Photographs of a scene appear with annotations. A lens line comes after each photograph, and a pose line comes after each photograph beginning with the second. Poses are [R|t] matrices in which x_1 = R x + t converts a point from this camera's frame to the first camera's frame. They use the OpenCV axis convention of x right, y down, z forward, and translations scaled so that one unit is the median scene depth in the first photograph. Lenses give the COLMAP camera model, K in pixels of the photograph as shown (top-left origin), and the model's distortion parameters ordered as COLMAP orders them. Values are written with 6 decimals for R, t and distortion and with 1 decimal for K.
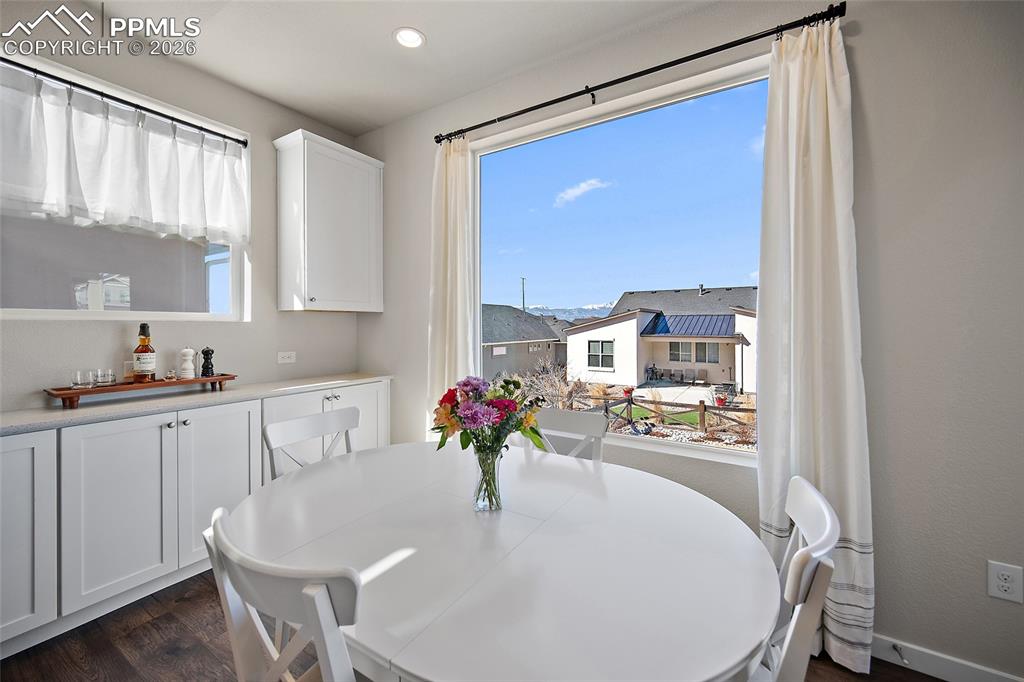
lens RADIAL K [[413.3, 0, 514.5], [0, 413.3, 326.0], [0, 0, 1]] dist [0.001457, 0.000285]
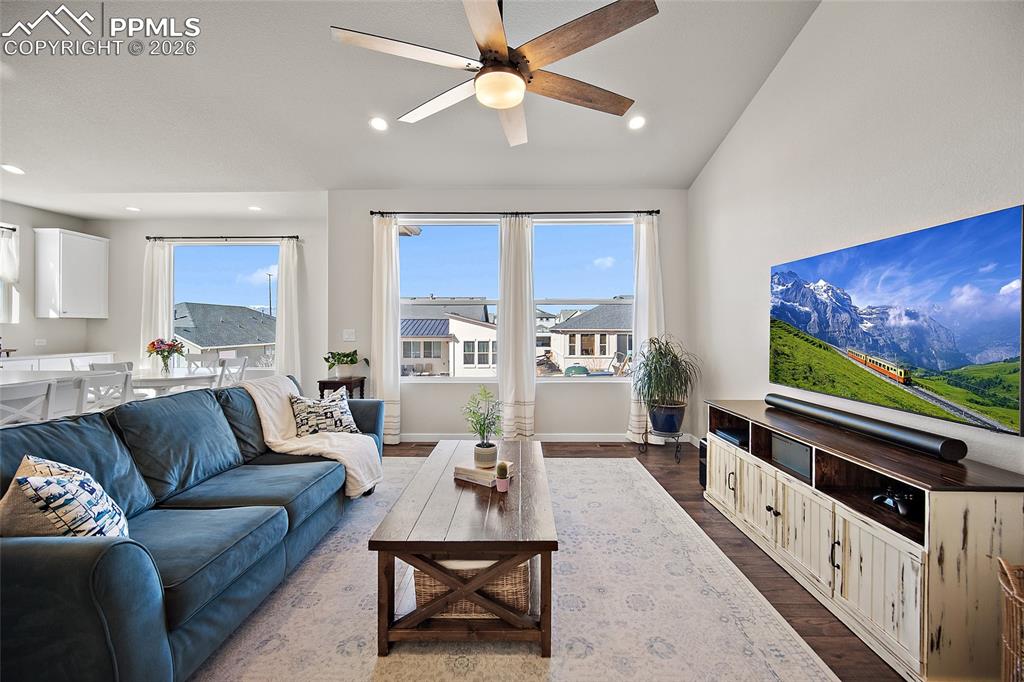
lens RADIAL K [[413.3, 0, 514.5], [0, 413.3, 326.0], [0, 0, 1]] dist [0.001457, 0.000285]
pose [[0.851749, 0.002269, 0.523944, 0.328202], [0.001073, 0.999981, -0.006075, 0.017805], [-0.523948, 0.005736, 0.851731, -1.915982]]
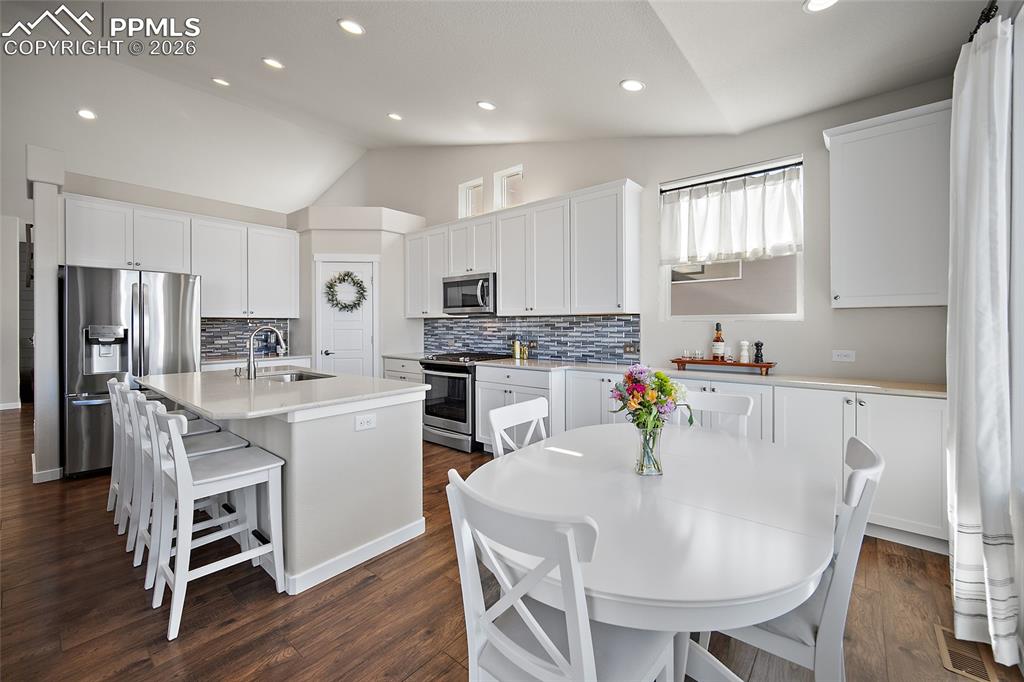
lens RADIAL K [[413.3, 0, 514.5], [0, 413.3, 326.0], [0, 0, 1]] dist [0.001457, 0.000285]
pose [[-0.132143, 0.003112, -0.991226, 0.600051], [0.001829, 0.999994, 0.002896, 0.000078], [0.991229, -0.001430, -0.132148, 0.385303]]
